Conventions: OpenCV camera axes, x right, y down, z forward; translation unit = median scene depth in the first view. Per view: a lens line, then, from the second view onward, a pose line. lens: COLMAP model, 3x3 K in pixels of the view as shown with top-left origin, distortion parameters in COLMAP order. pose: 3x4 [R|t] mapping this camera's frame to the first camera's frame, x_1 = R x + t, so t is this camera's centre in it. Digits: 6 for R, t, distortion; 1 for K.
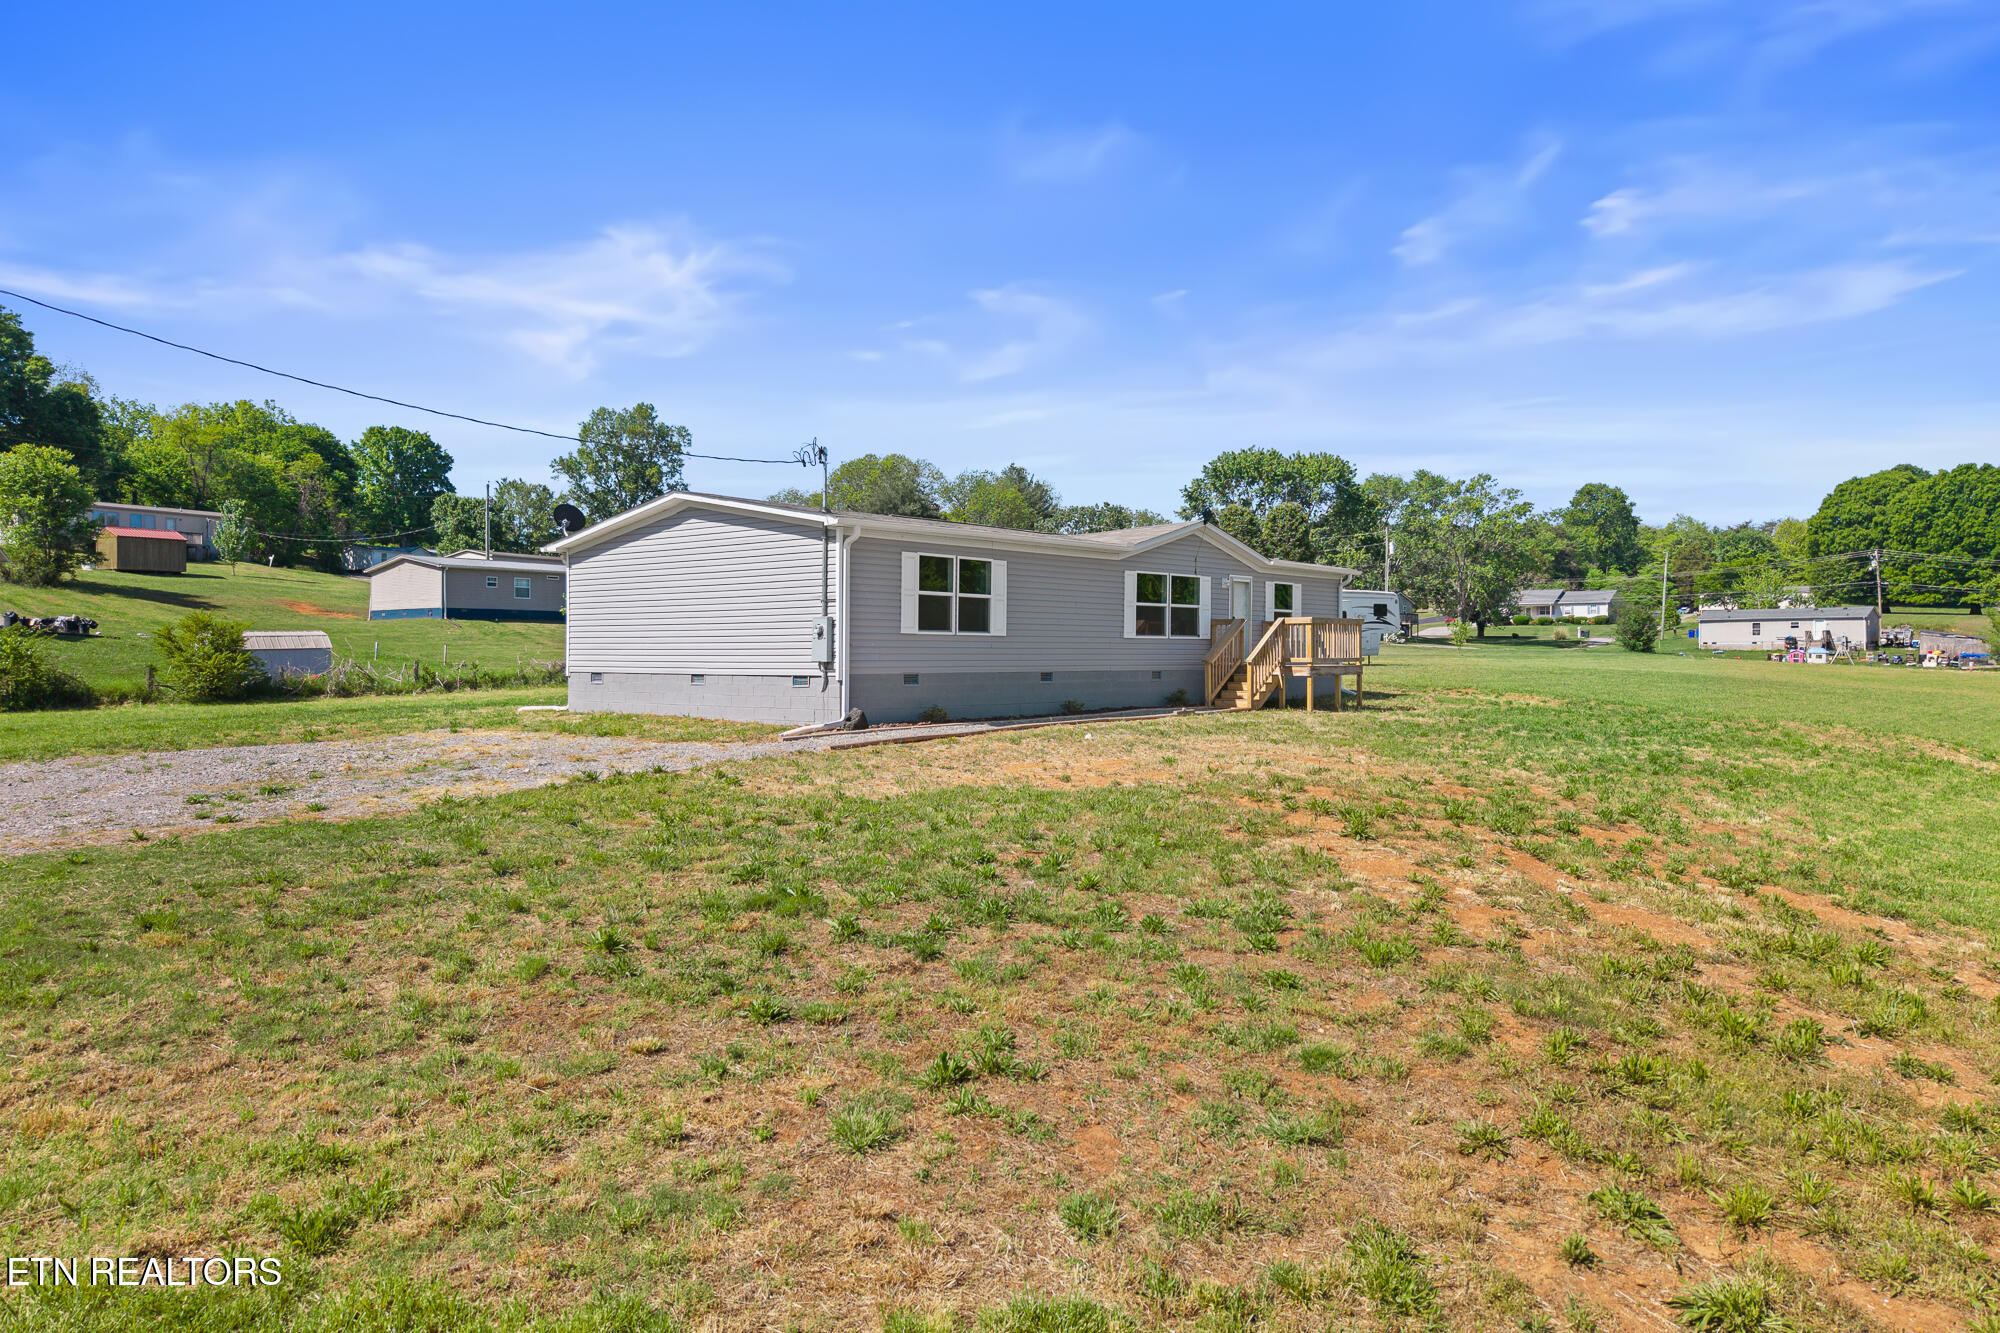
lens RADIAL K [[1333.1, 0, 1000.0], [0, 1333.1, 666.5], [0, 0, 1]] dist [0.042356, -0.053819]
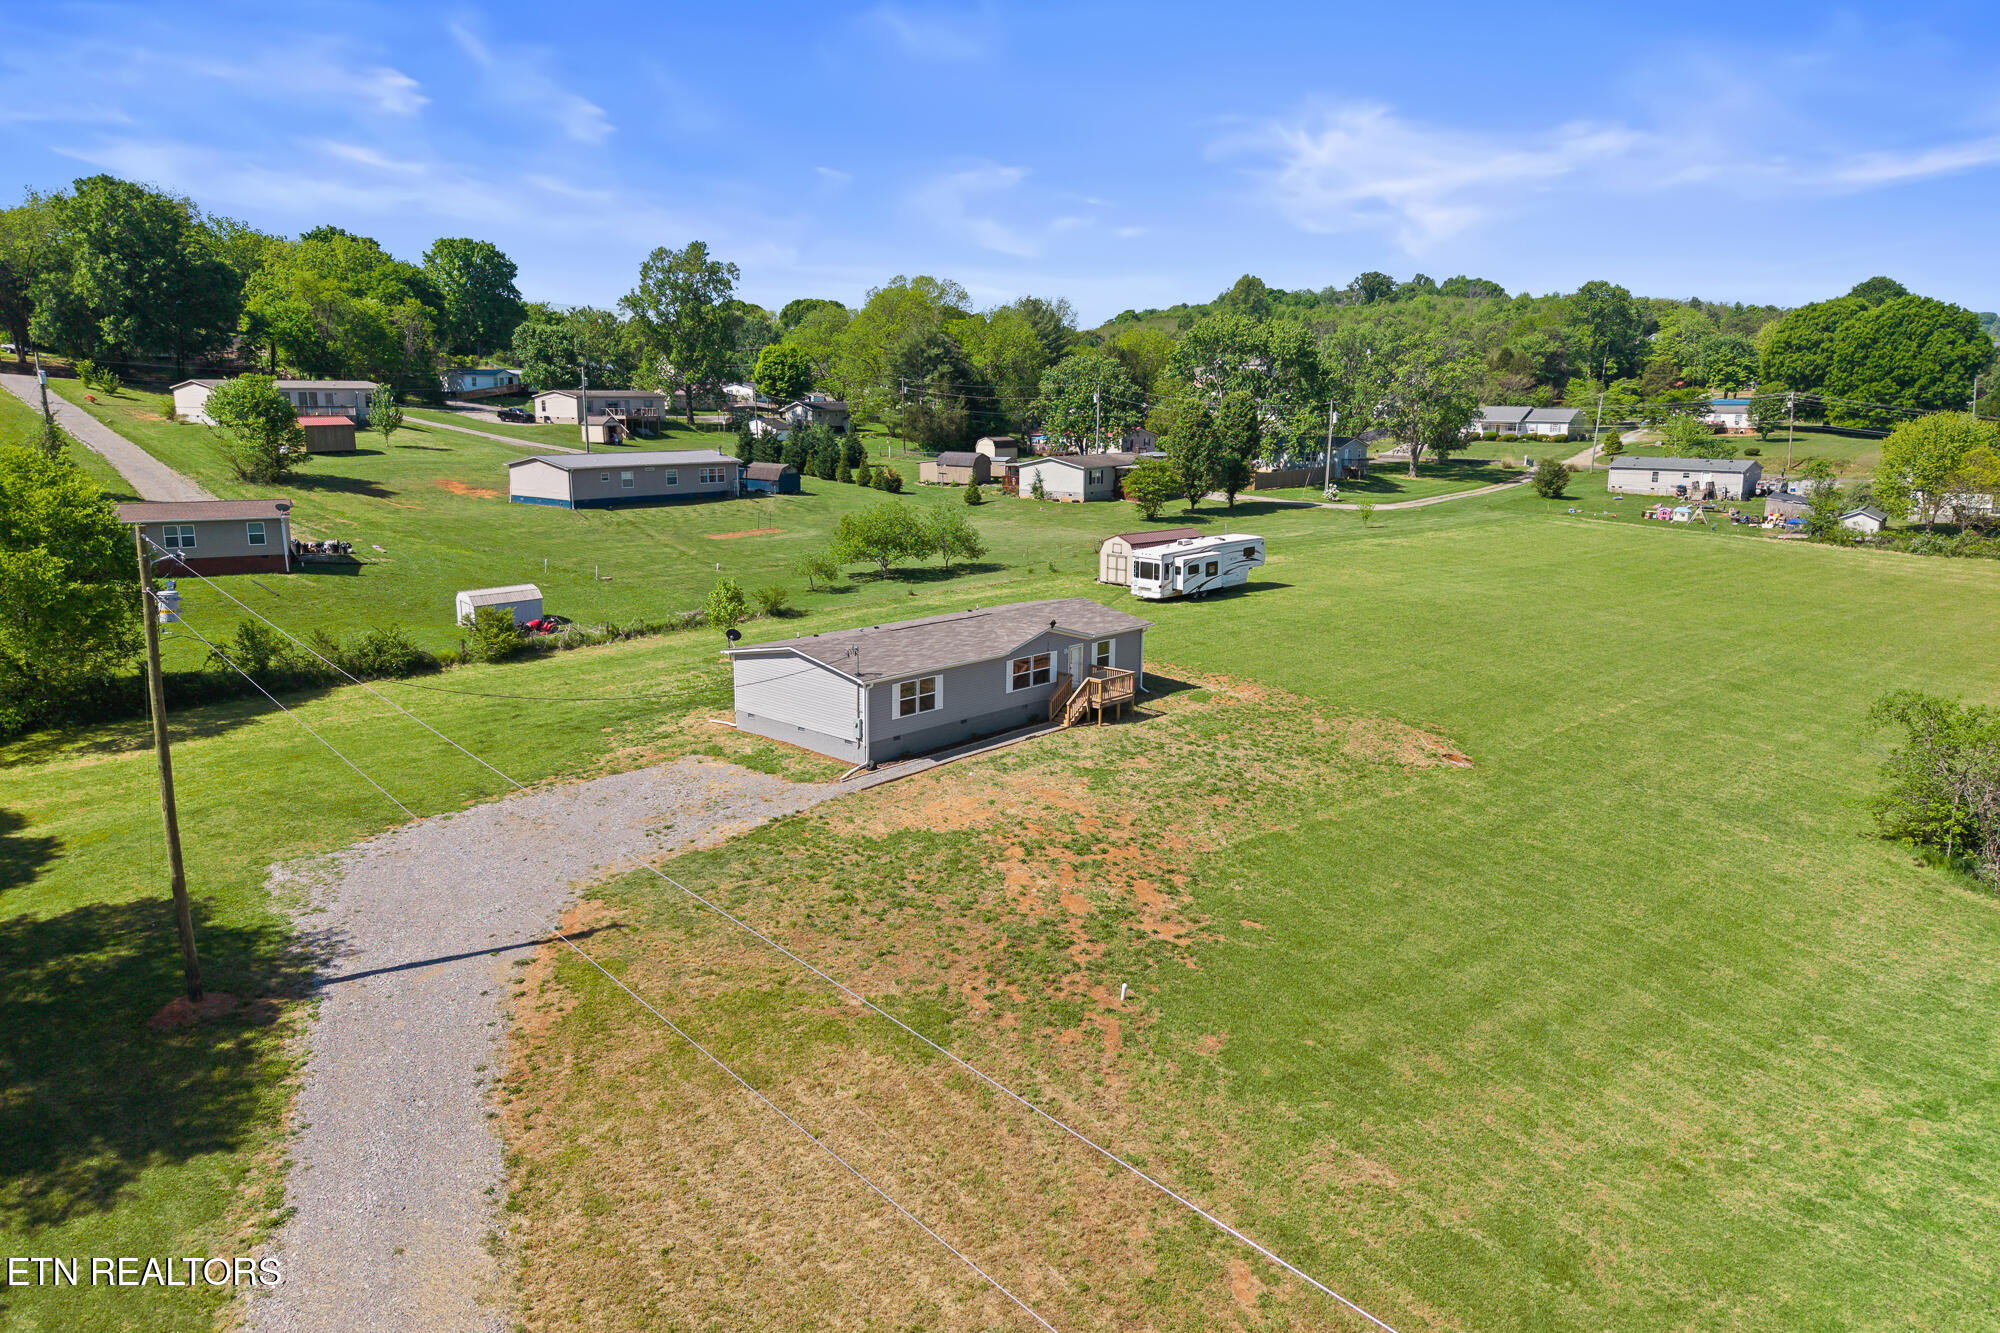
lens RADIAL K [[1333.1, 0, 1000.0], [0, 1333.1, 666.5], [0, 0, 1]] dist [0.042356, -0.053819]
pose [[0.999504, 0.009190, -0.030109, 0.045975], [-0.003148, 0.980829, 0.194843, -0.145150], [0.031322, -0.194652, 0.980372, -0.311021]]
